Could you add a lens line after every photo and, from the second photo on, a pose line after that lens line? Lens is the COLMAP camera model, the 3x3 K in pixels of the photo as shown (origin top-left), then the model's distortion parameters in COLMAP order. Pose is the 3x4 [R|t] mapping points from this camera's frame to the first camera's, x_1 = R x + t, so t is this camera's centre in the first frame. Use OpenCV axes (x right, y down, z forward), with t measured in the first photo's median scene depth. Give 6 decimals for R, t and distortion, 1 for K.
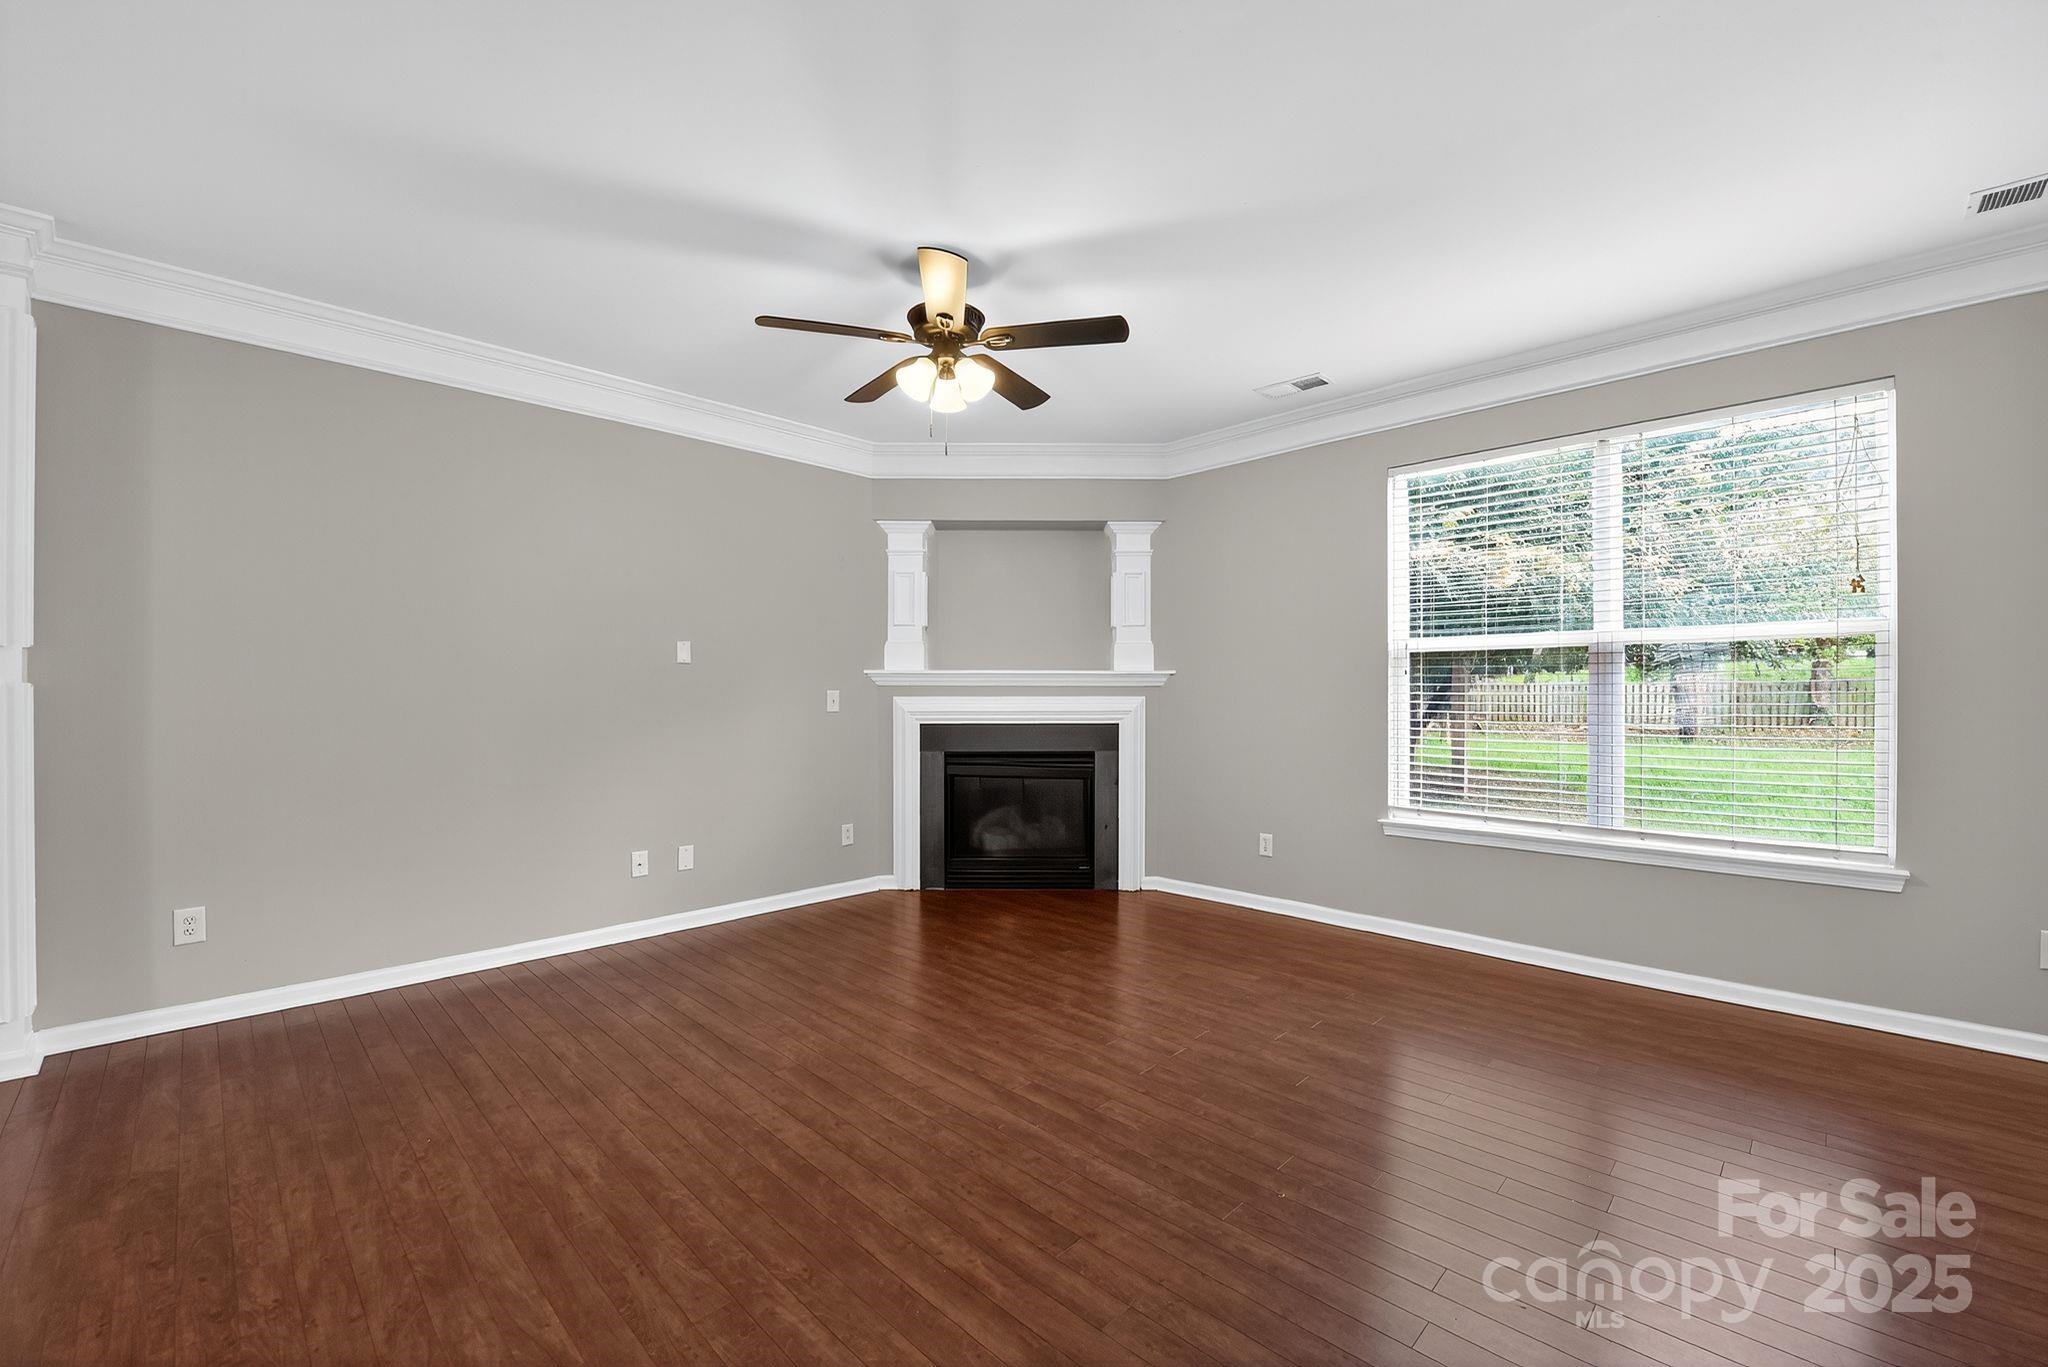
lens RADIAL K [[830.3, 0, 1020.2], [0, 830.3, 697.7], [0, 0, 1]] dist [-0.021637, -0.000273]
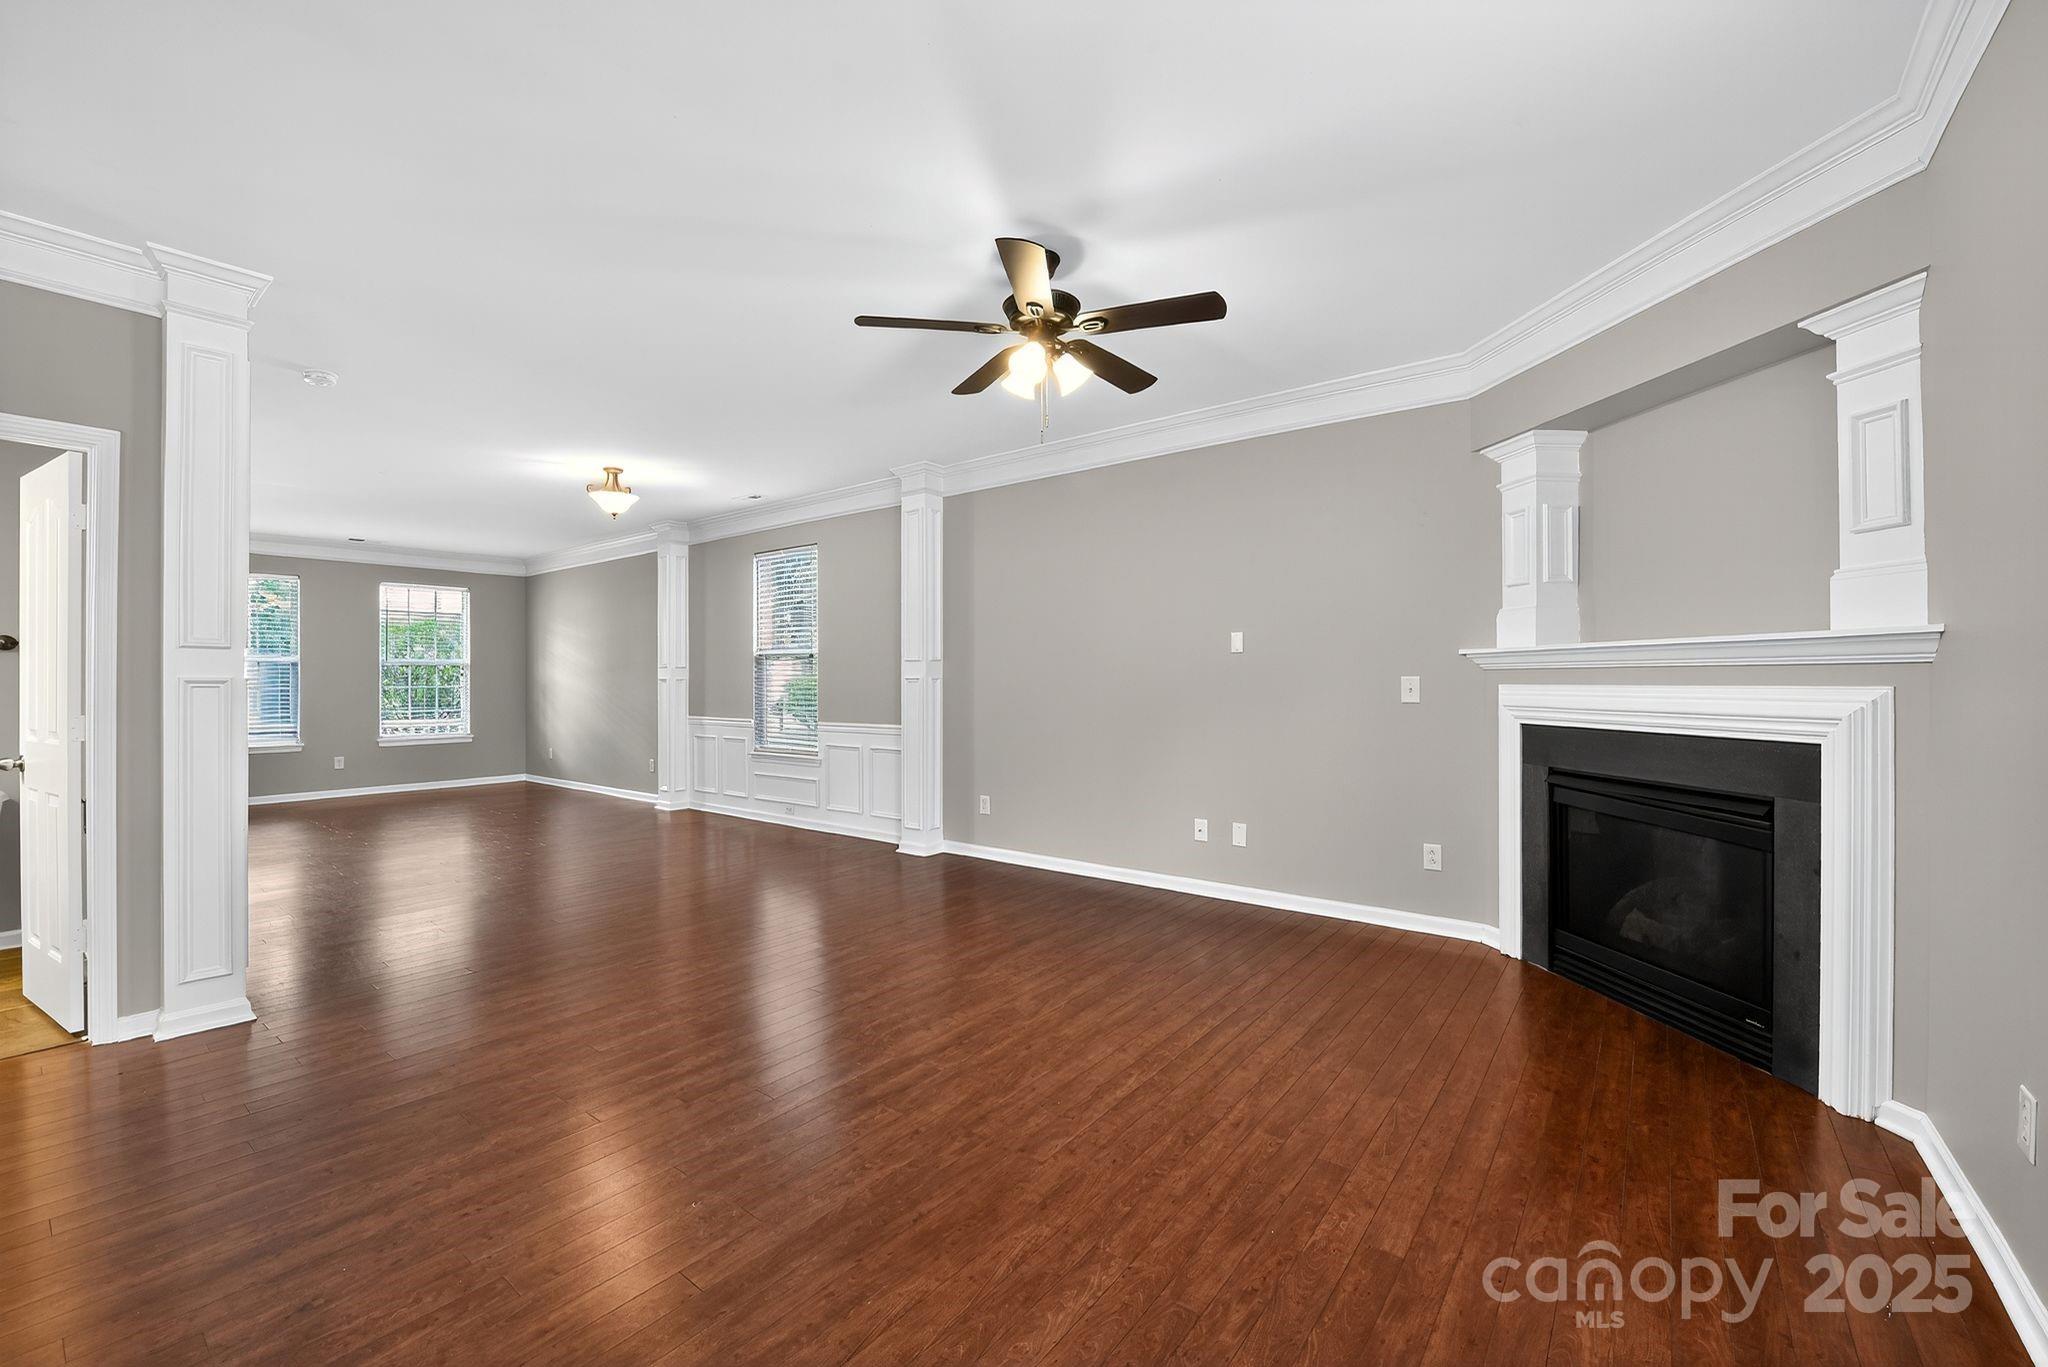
lens RADIAL K [[830.3, 0, 1023.1], [0, 830.3, 681.2], [0, 0, 1]] dist [-0.021637, -0.000273]
pose [[0.115987, -0.000847, -0.993250, 0.519585], [-0.002508, 0.999996, -0.001145, -0.002075], [0.993248, 0.002624, 0.115984, 0.501766]]
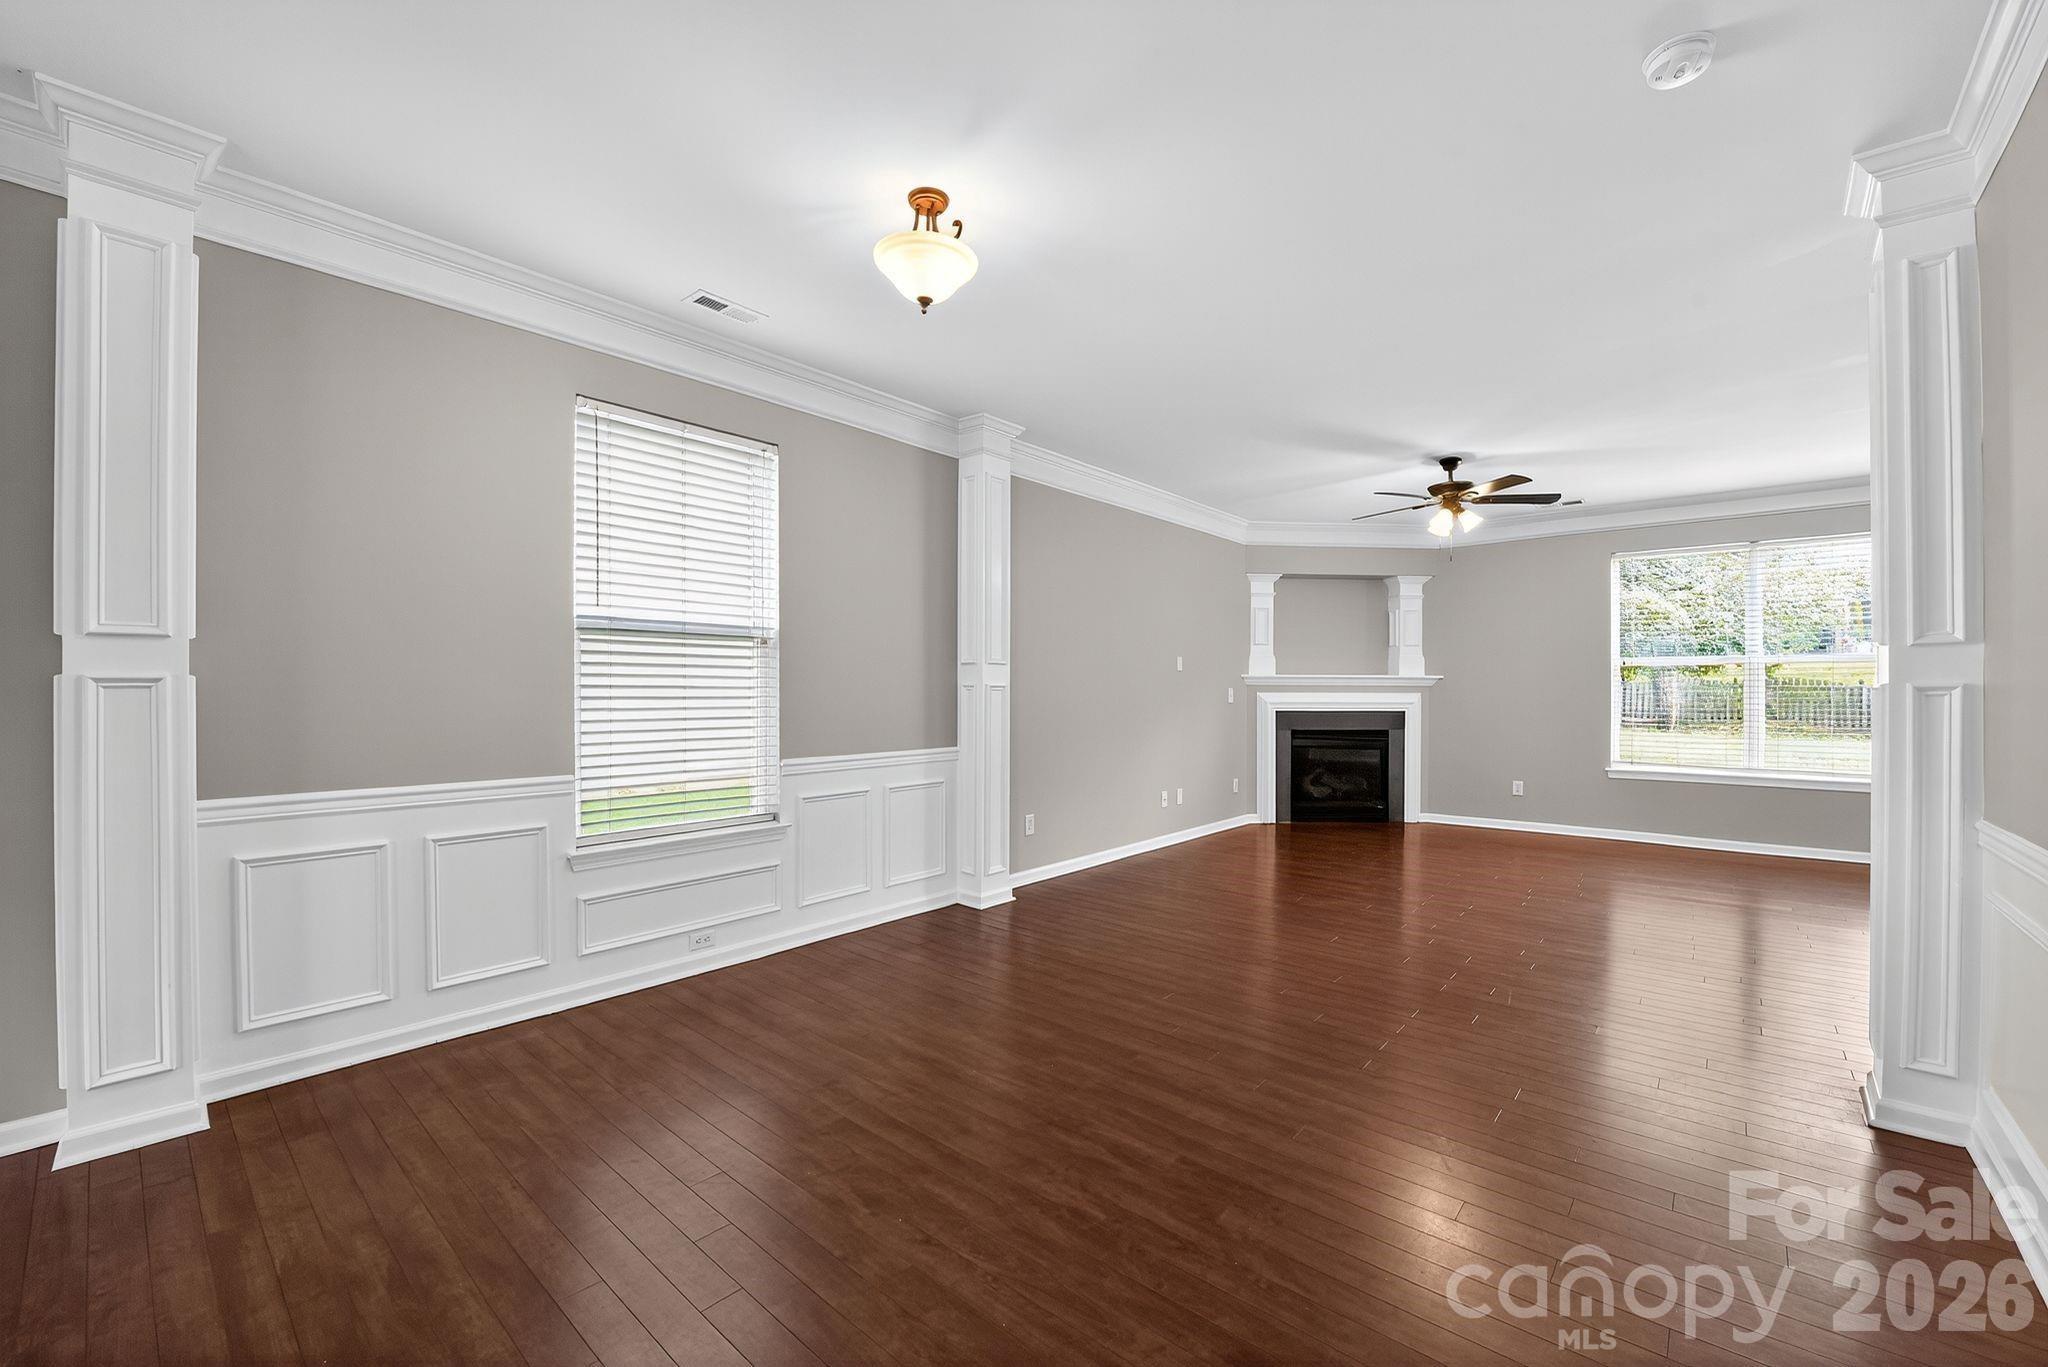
lens RADIAL K [[830.3, 0, 1012.3], [0, 830.3, 688.0], [0, 0, 1]] dist [-0.021637, -0.000273]
pose [[0.997857, 0.004419, 0.065285, -0.685096], [-0.004186, 0.999984, -0.003702, -0.001940], [-0.065300, 0.003421, 0.997860, -0.441609]]
